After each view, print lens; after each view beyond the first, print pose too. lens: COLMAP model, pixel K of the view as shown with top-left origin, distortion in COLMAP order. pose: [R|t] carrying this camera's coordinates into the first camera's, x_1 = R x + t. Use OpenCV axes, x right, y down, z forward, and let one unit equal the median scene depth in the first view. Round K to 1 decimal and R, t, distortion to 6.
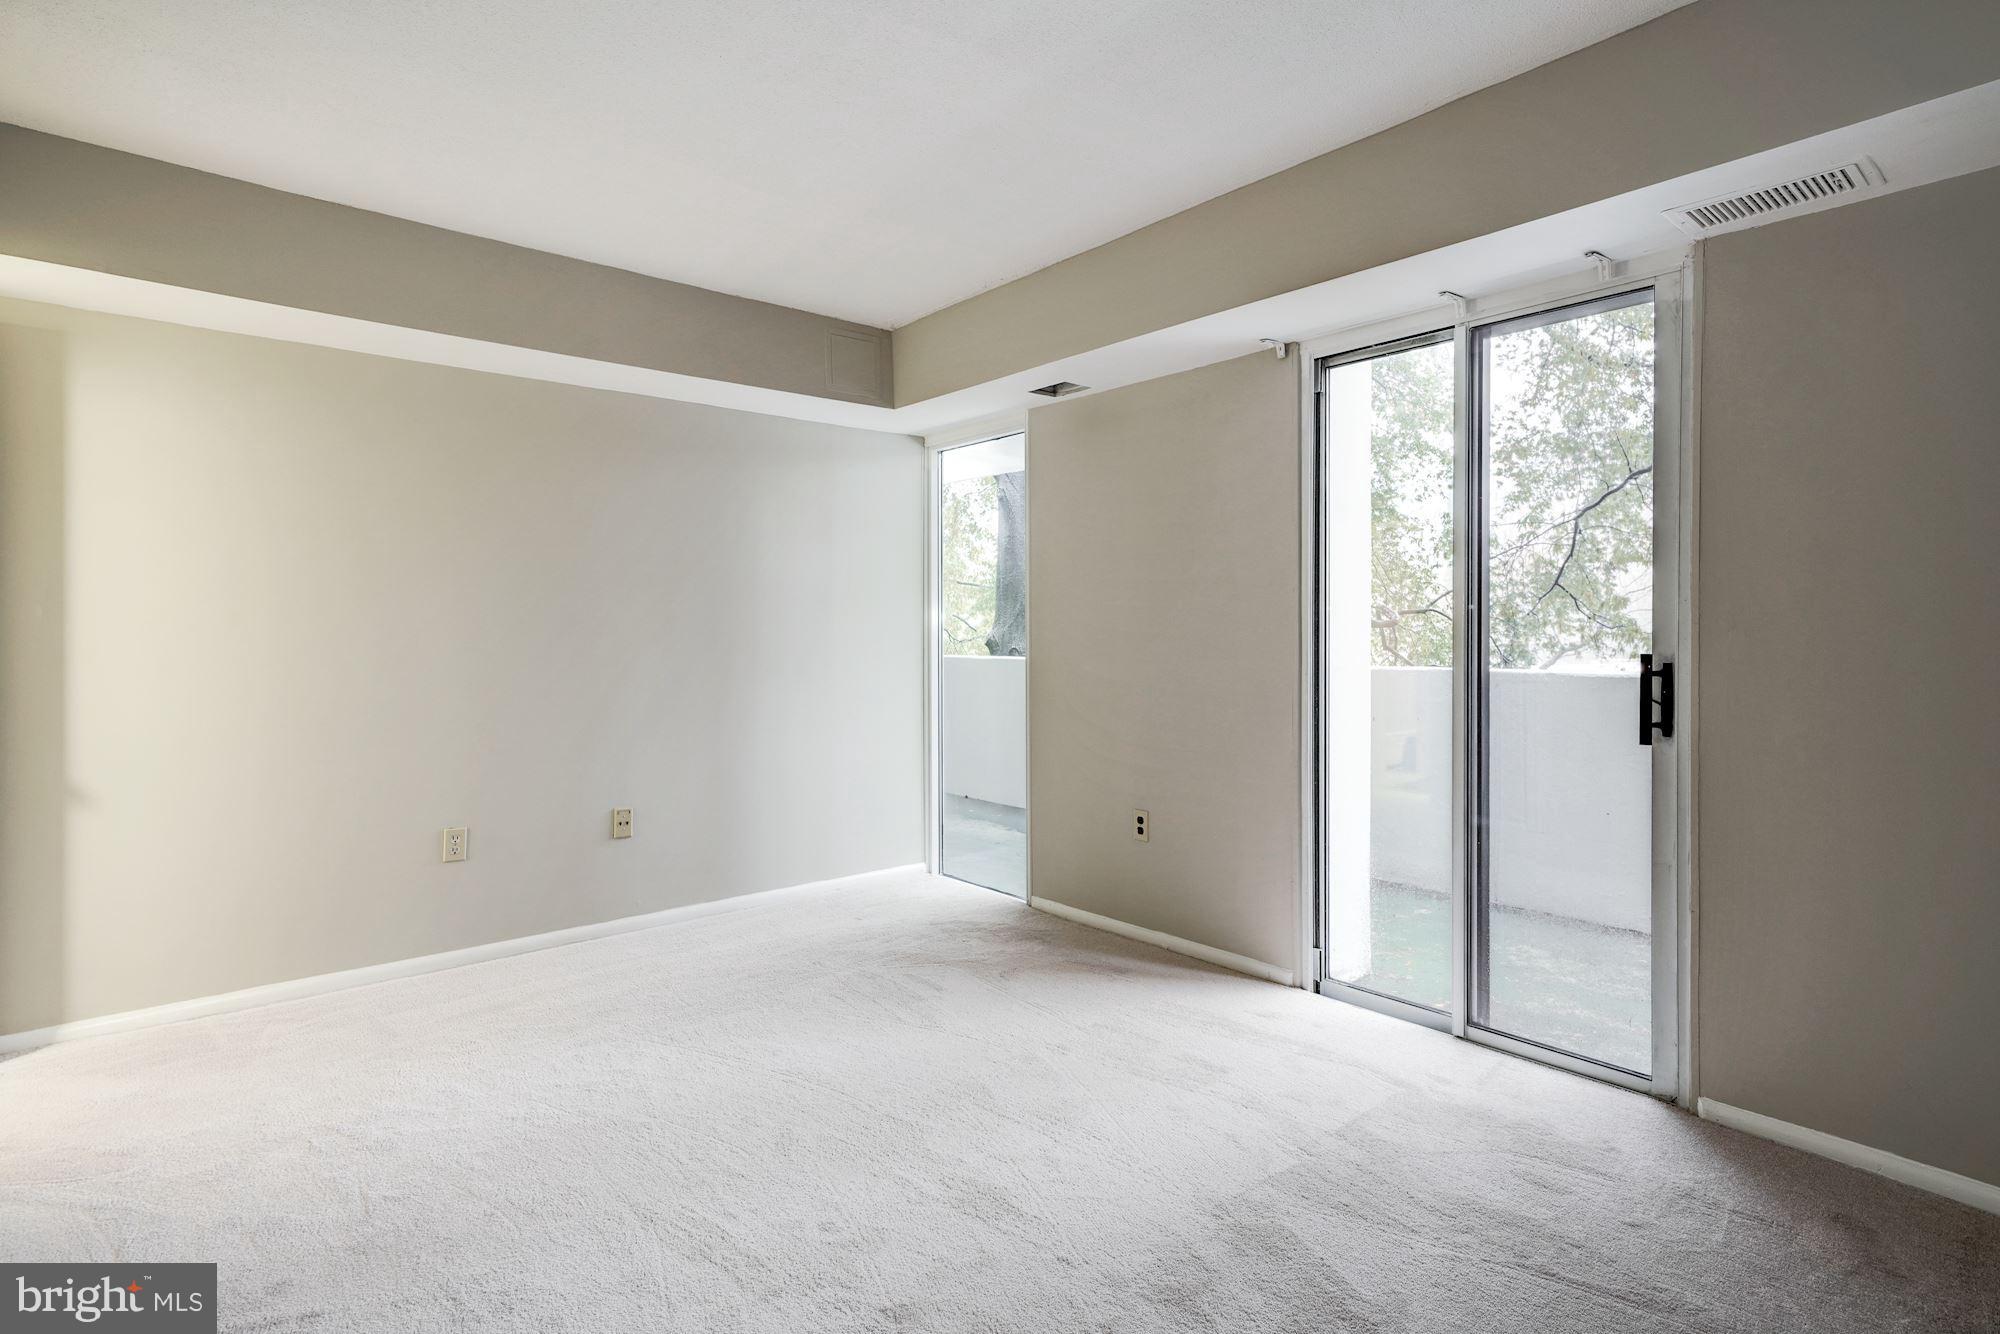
lens RADIAL K [[1024.8, 0, 1001.7], [0, 1024.8, 653.3], [0, 0, 1]] dist [0.009594, 0.002685]
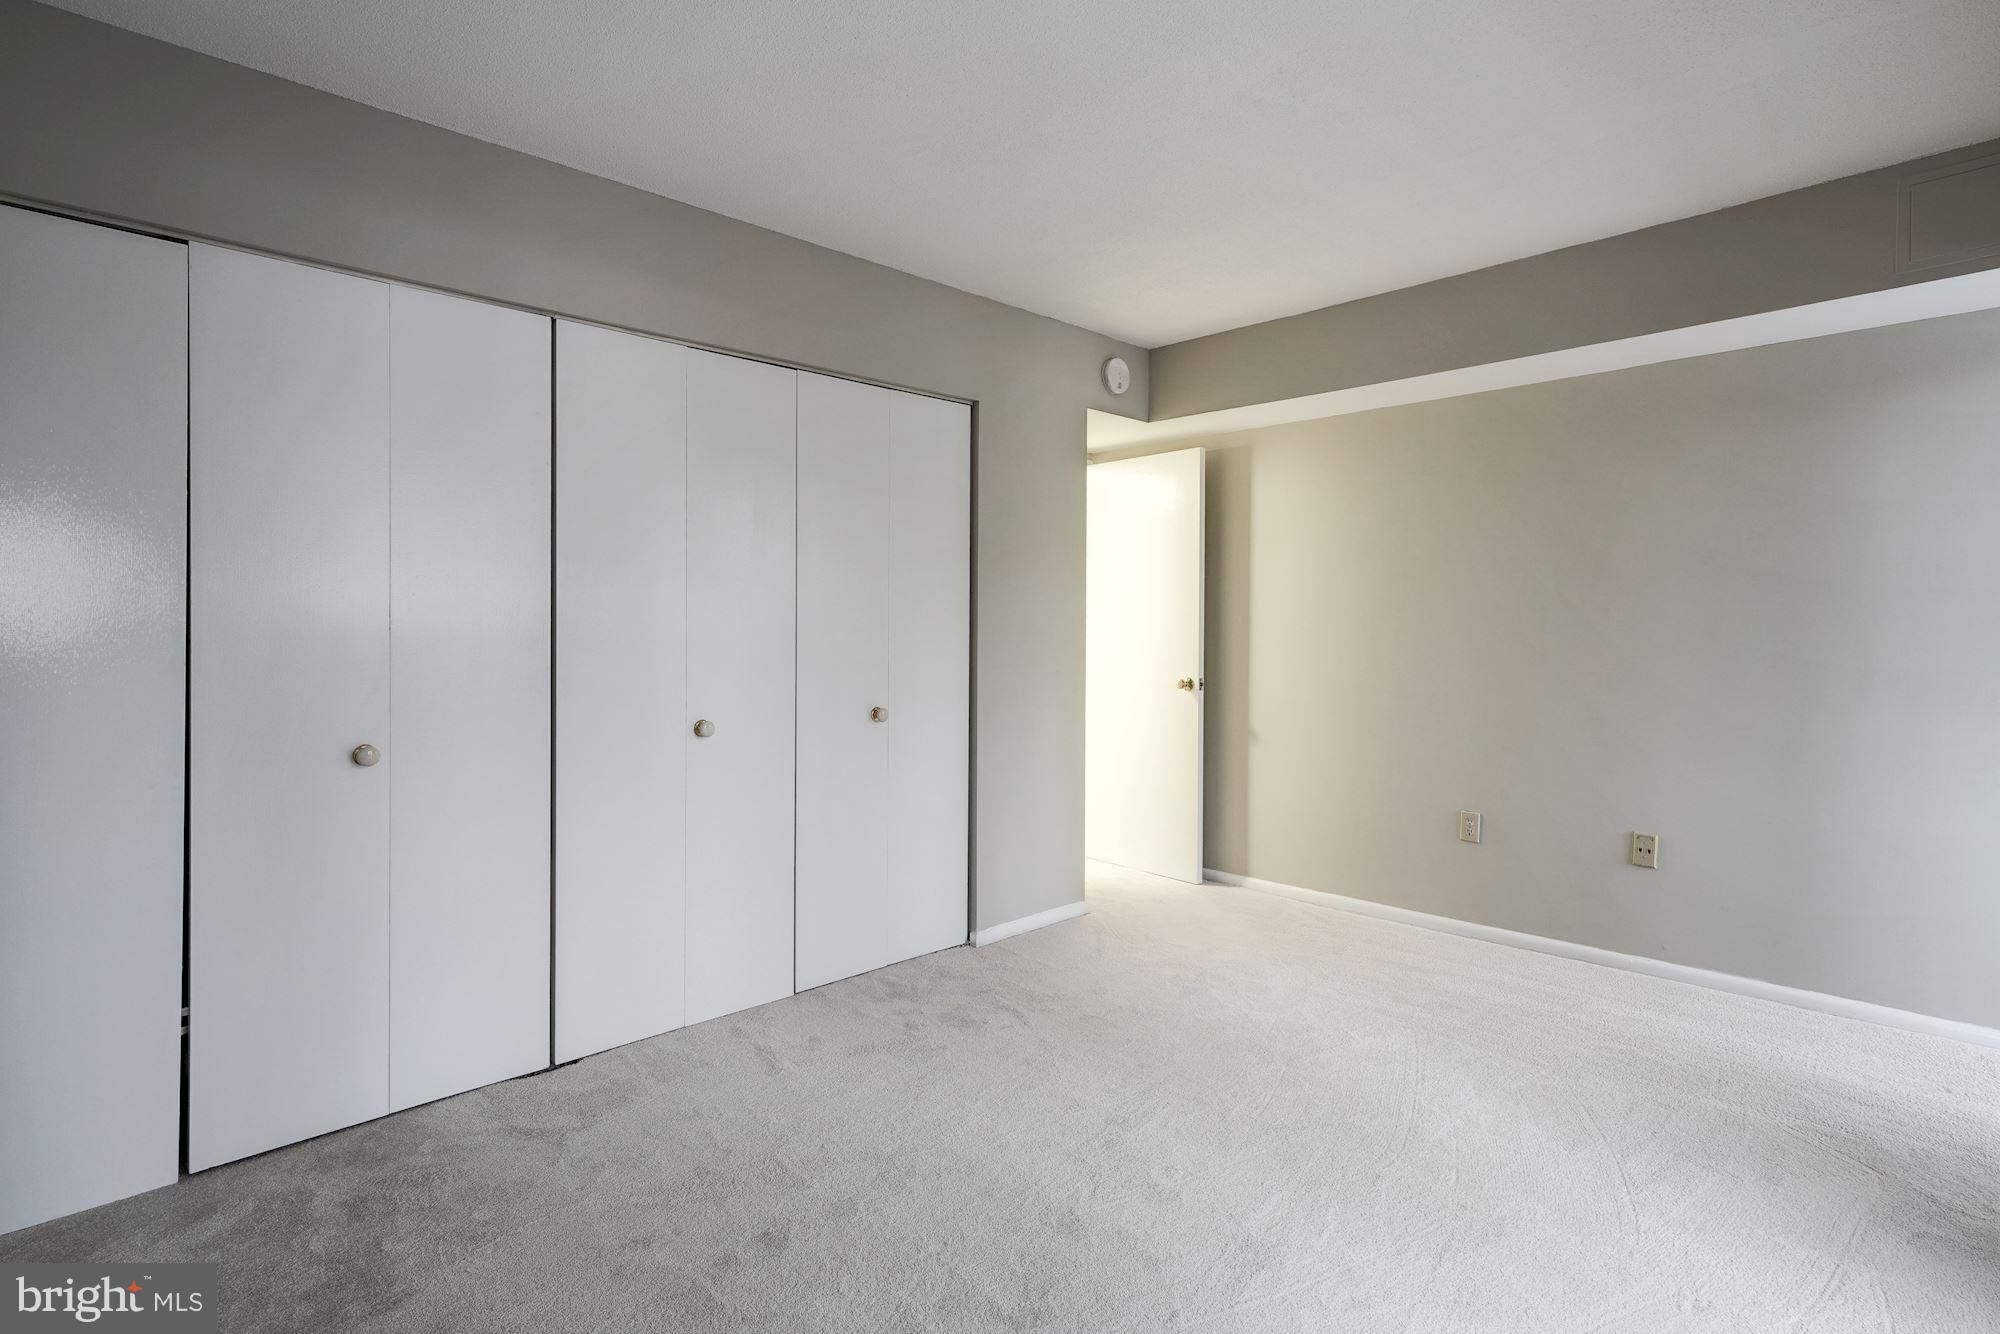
lens RADIAL K [[1024.8, 0, 997.0], [0, 1024.8, 661.5], [0, 0, 1]] dist [0.009594, 0.002685]
pose [[0.054895, 0.033652, -0.997925, 0.535510], [-0.022801, 0.999214, 0.032441, -0.015208], [0.998232, 0.020973, 0.055619, 0.429553]]
